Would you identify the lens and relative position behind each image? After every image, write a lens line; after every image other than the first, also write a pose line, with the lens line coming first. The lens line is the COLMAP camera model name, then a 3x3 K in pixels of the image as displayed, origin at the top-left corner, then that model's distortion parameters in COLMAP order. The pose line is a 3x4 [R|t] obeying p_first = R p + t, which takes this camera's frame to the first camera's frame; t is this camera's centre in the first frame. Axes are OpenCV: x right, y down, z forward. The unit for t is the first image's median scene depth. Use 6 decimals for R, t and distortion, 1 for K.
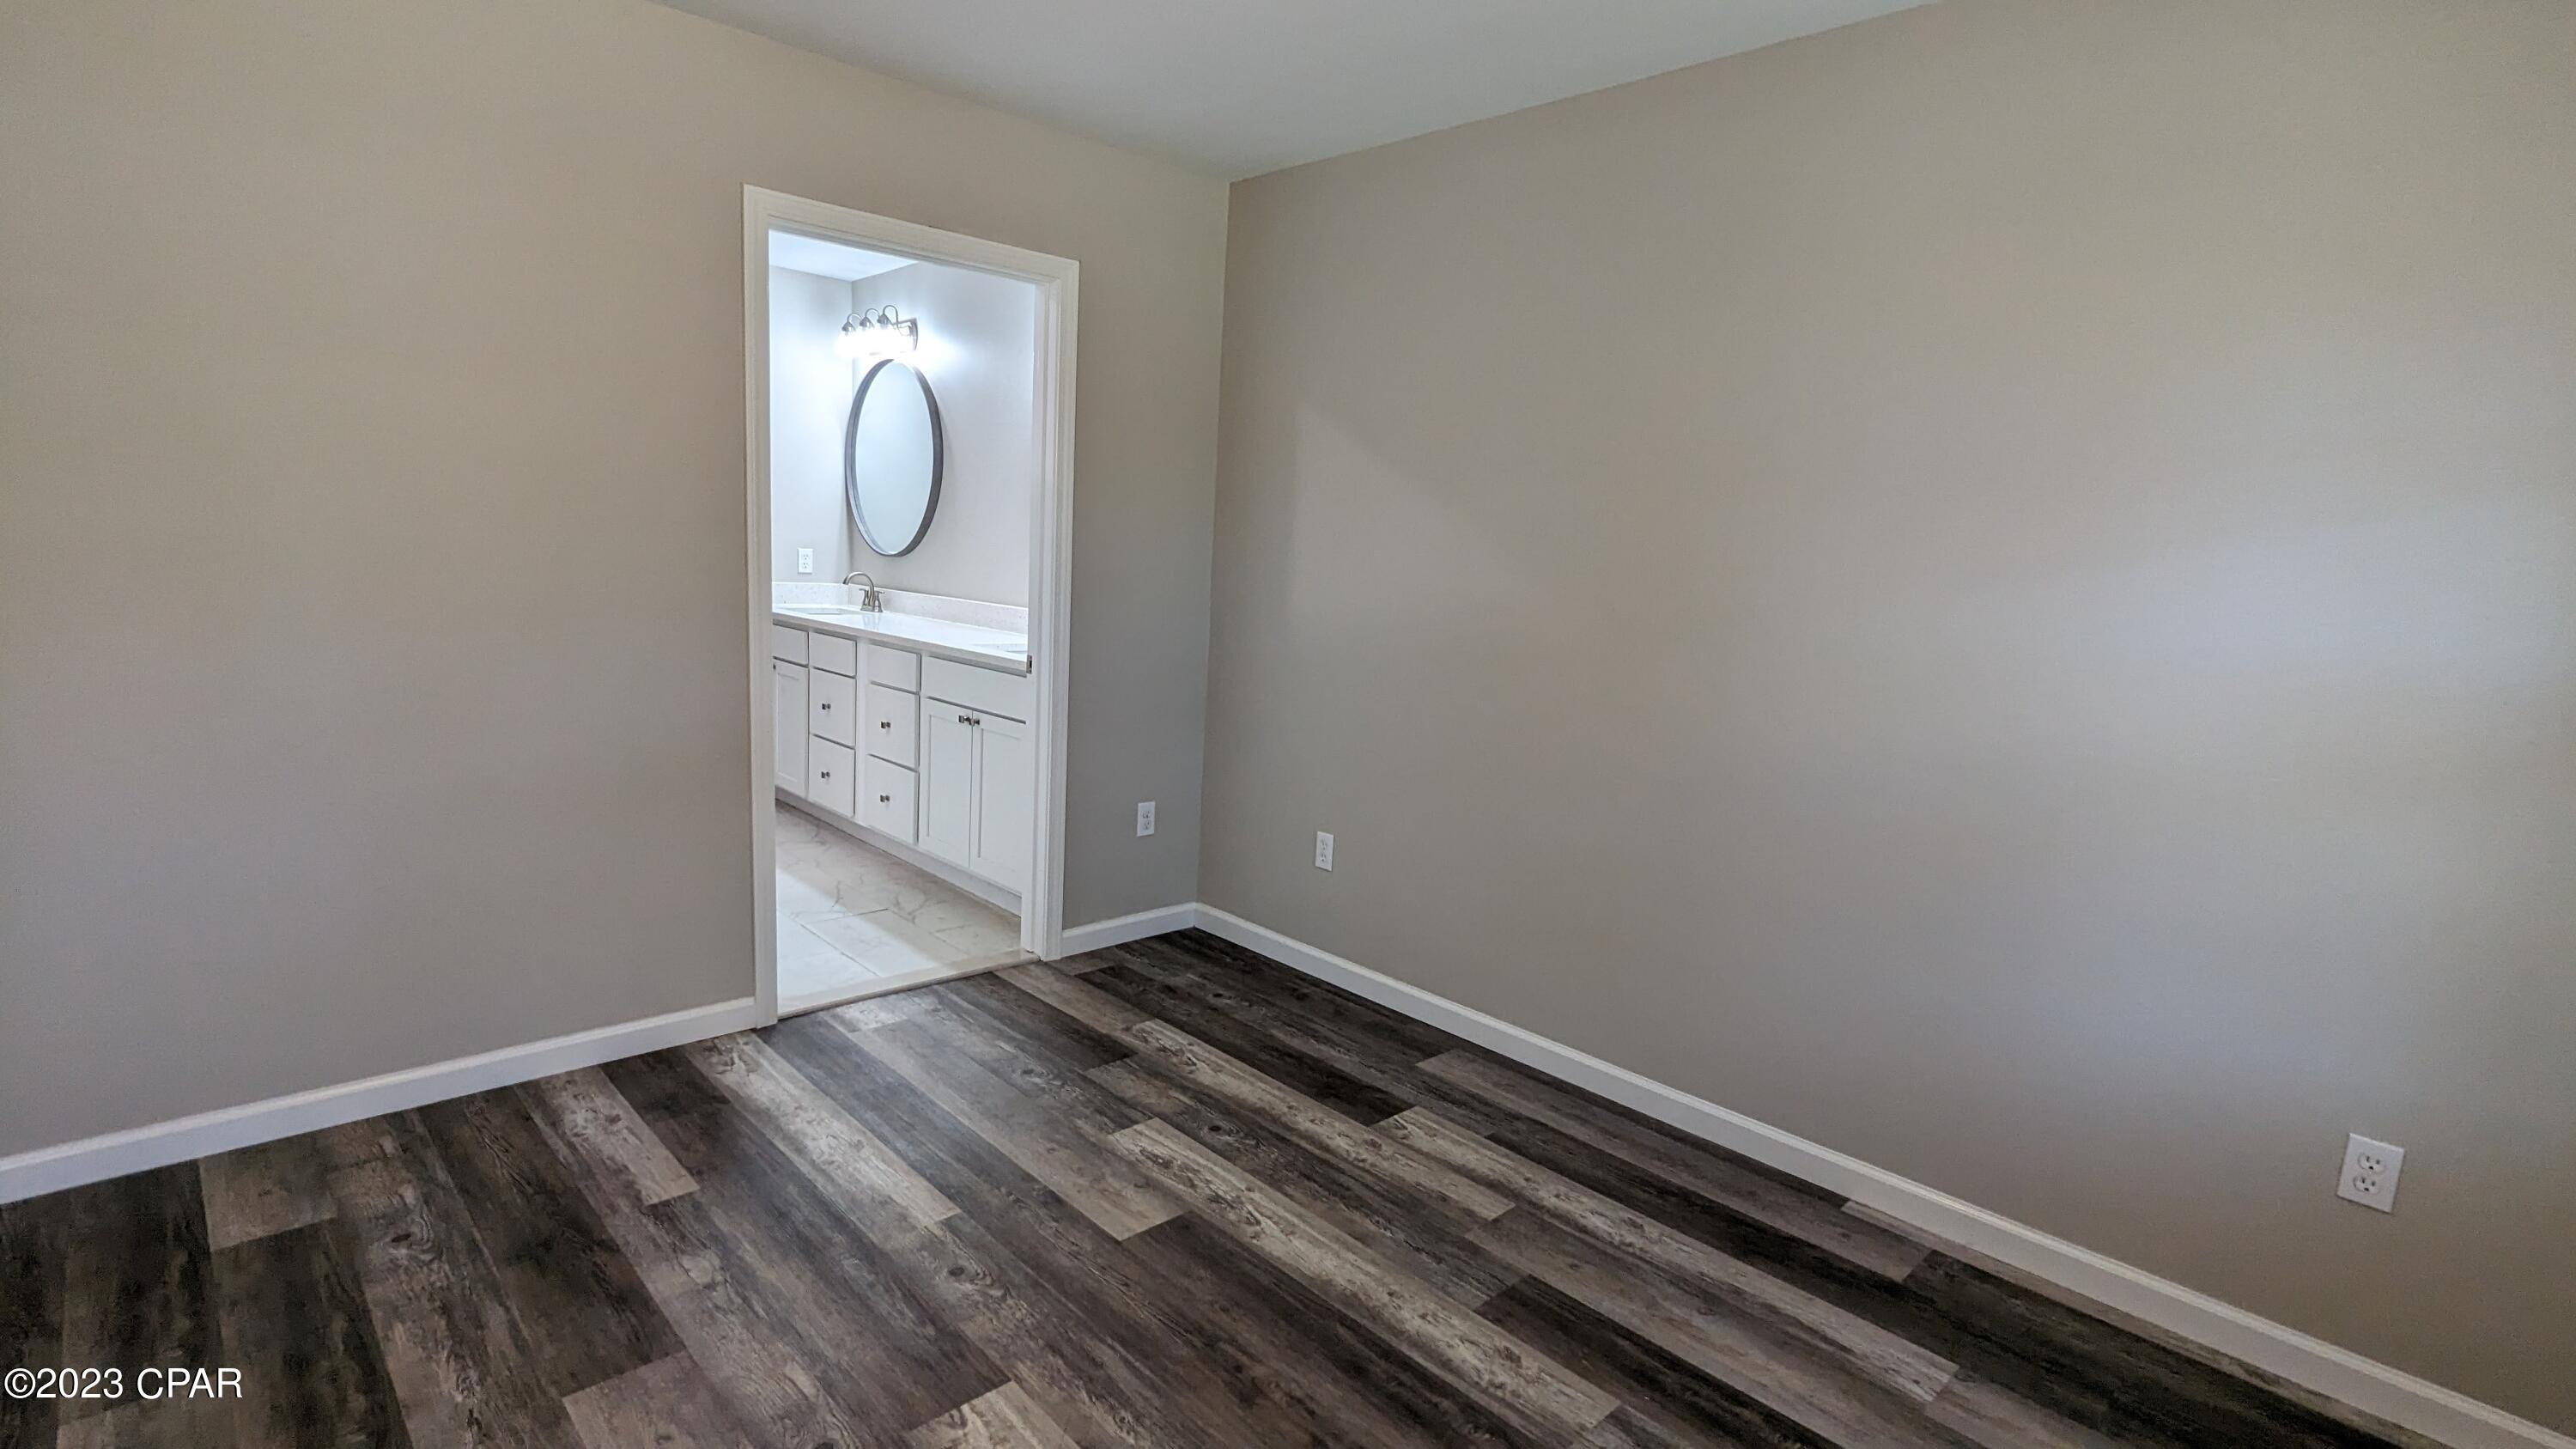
lens RADIAL K [[1229.0, 0, 1279.7], [0, 1229.0, 726.4], [0, 0, 1]] dist [0.003815, 0.001249]
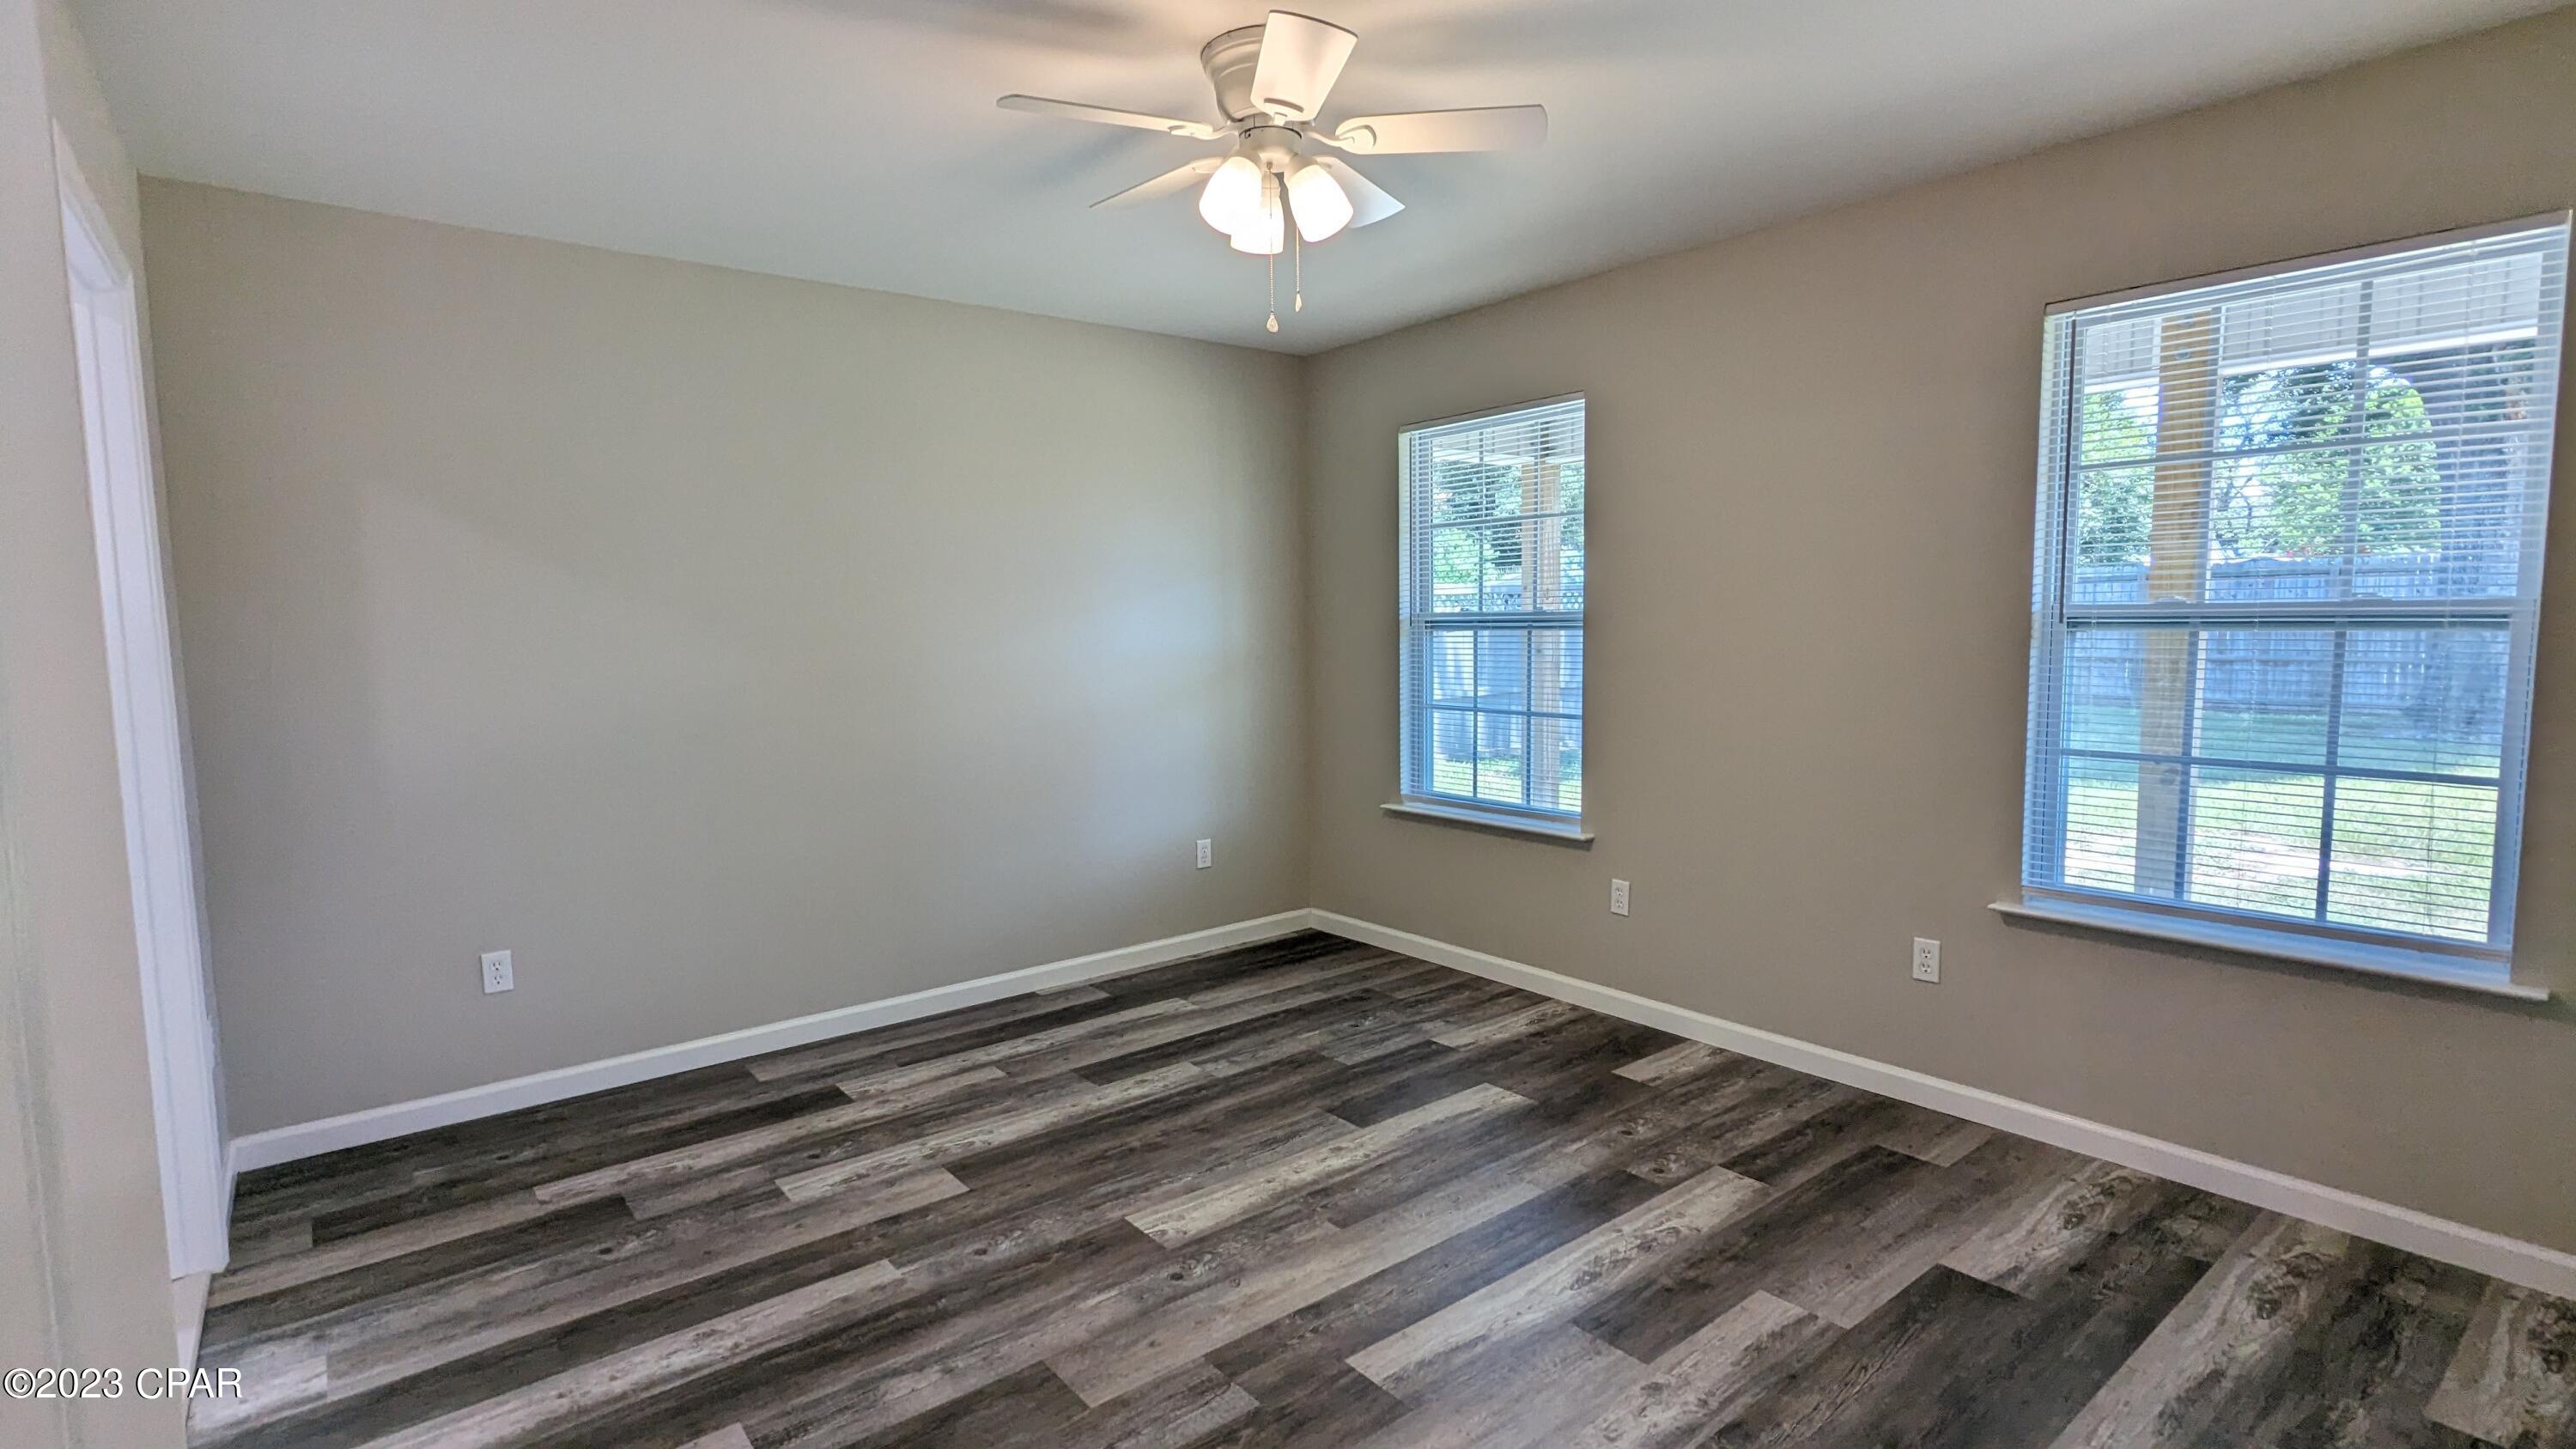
lens RADIAL K [[1229.0, 0, 1282.7], [0, 1229.0, 720.2], [0, 0, 1]] dist [0.003815, 0.001249]
pose [[0.079079, -0.140031, 0.986984, -1.137269], [0.176016, 0.976490, 0.124439, -0.133349], [-0.981206, 0.163884, 0.101868, 0.428166]]
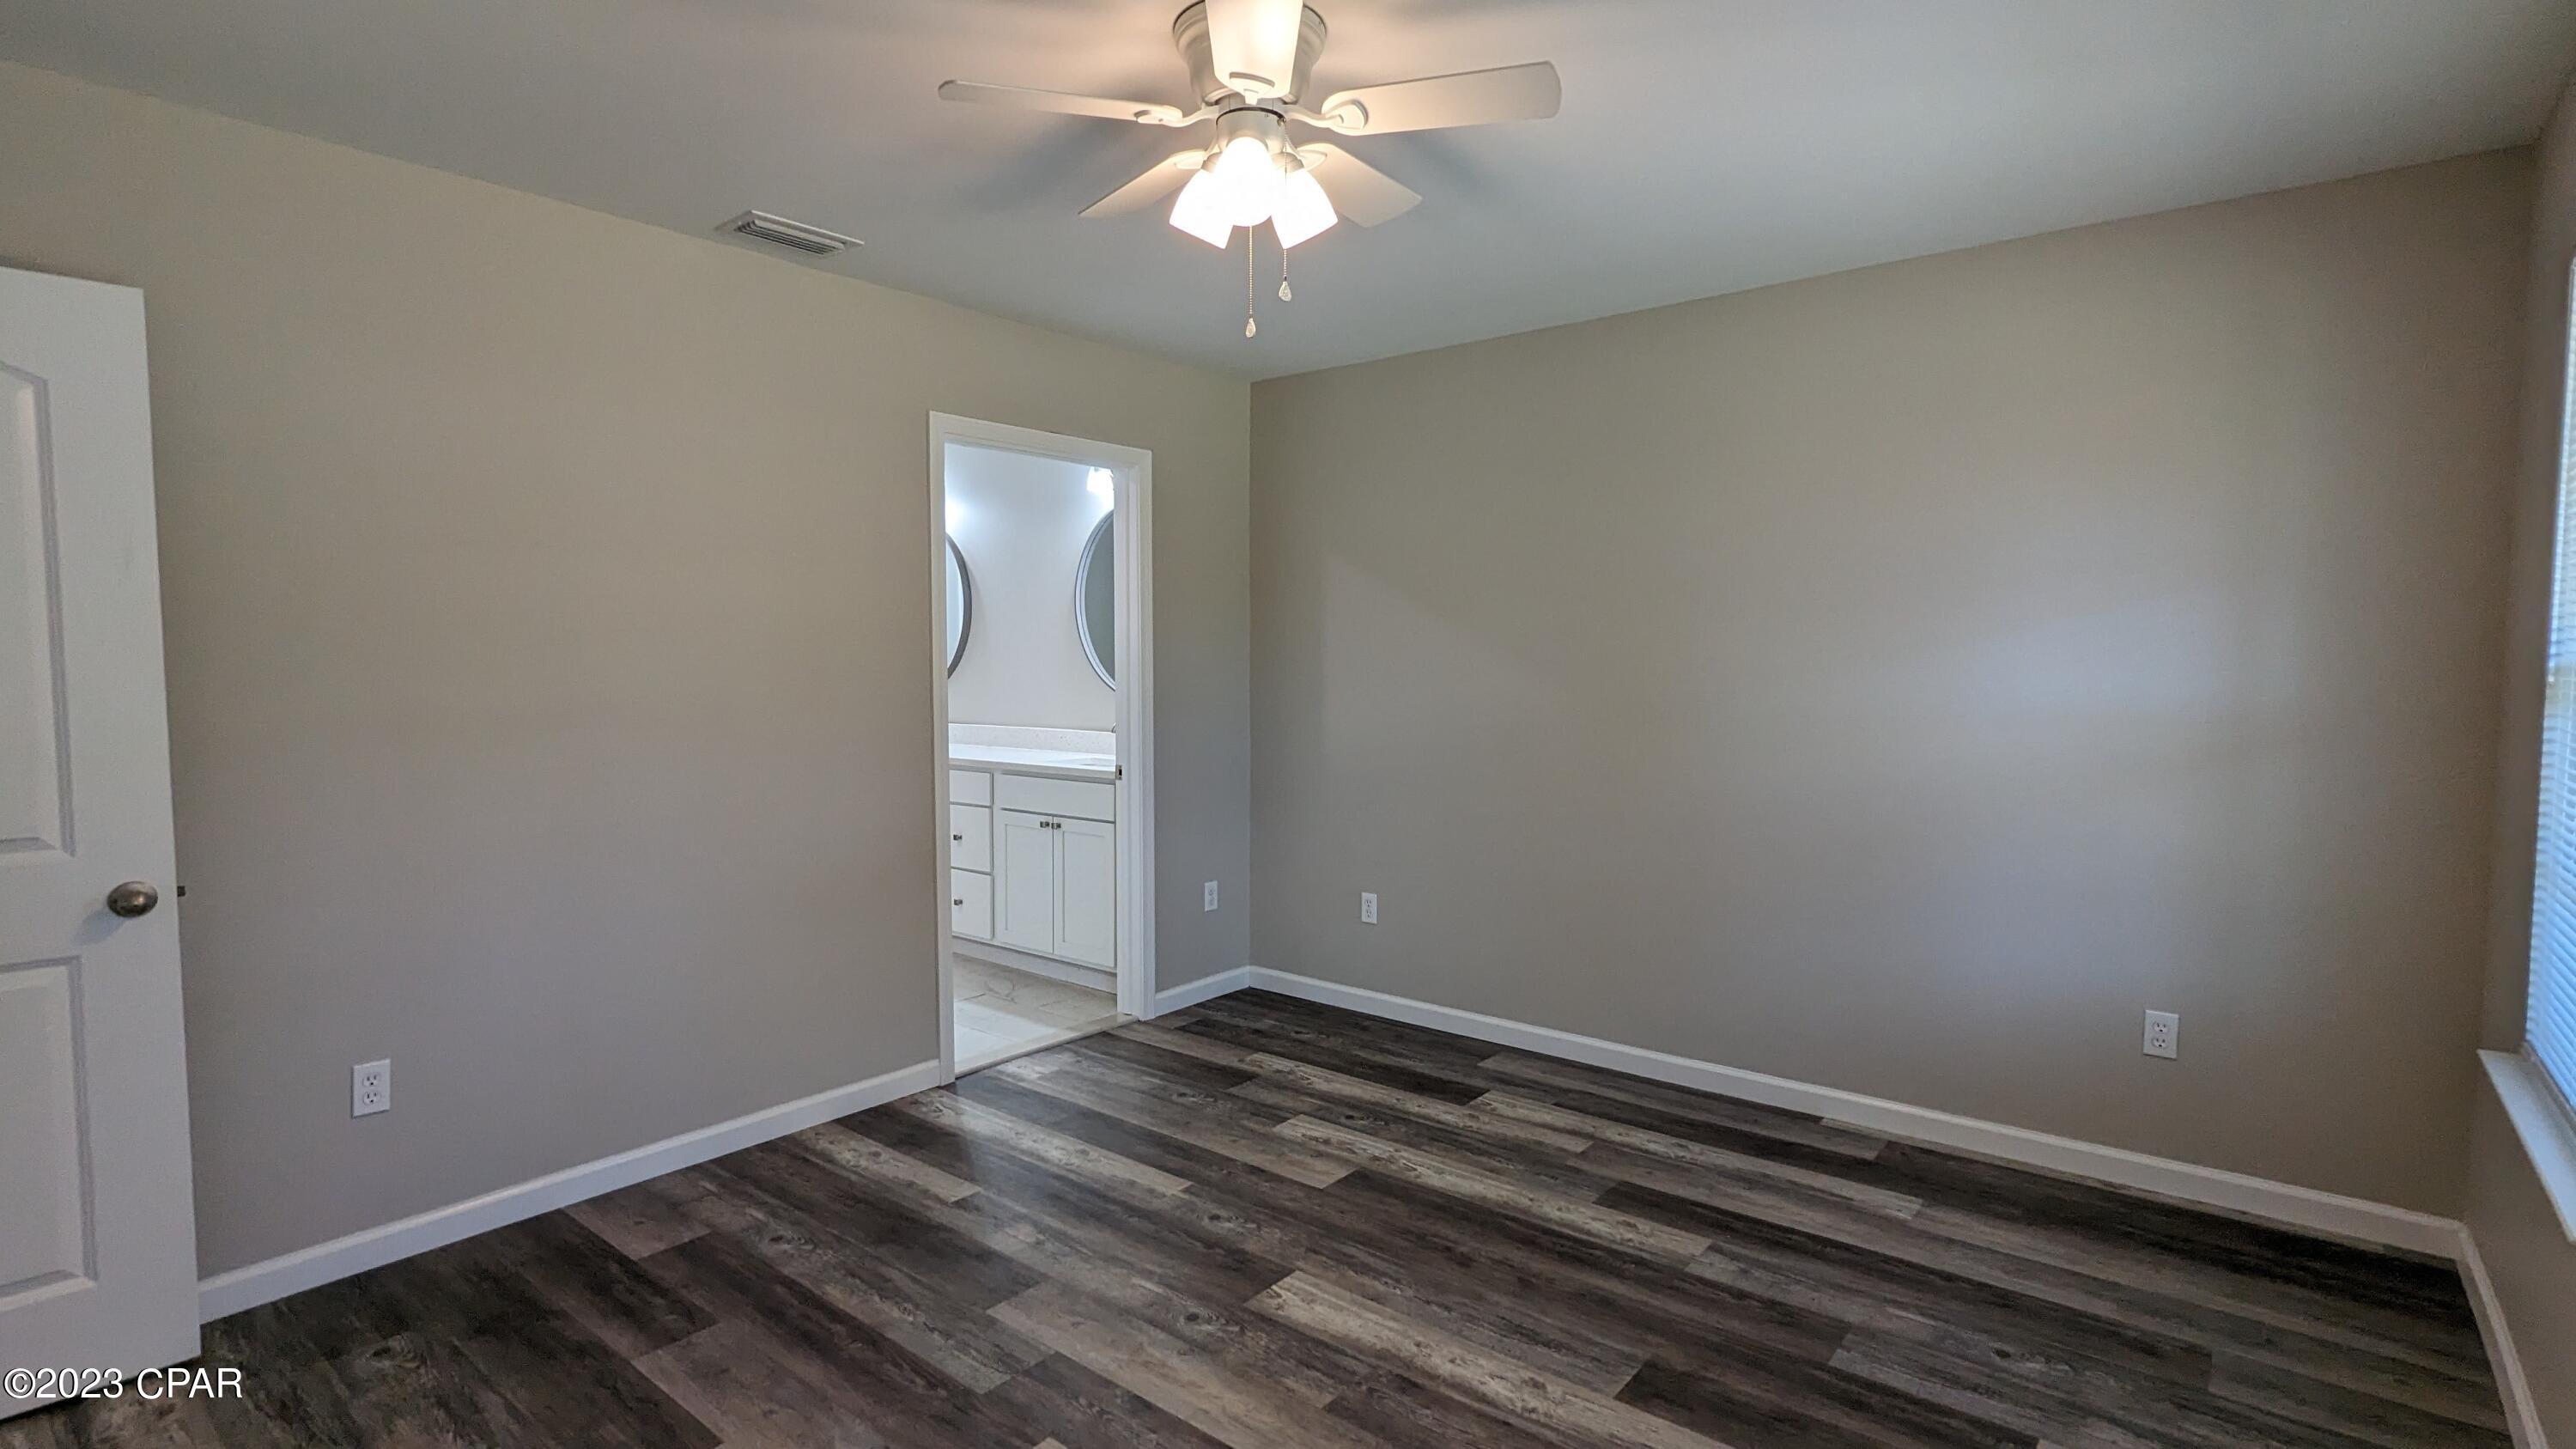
lens RADIAL K [[1229.0, 0, 1279.0], [0, 1229.0, 725.7], [0, 0, 1]] dist [0.003815, 0.001249]
pose [[0.990671, -0.060190, 0.122265, -0.274111], [0.071247, 0.993554, -0.088173, 0.031296], [-0.116170, 0.096061, 0.988573, -0.316658]]
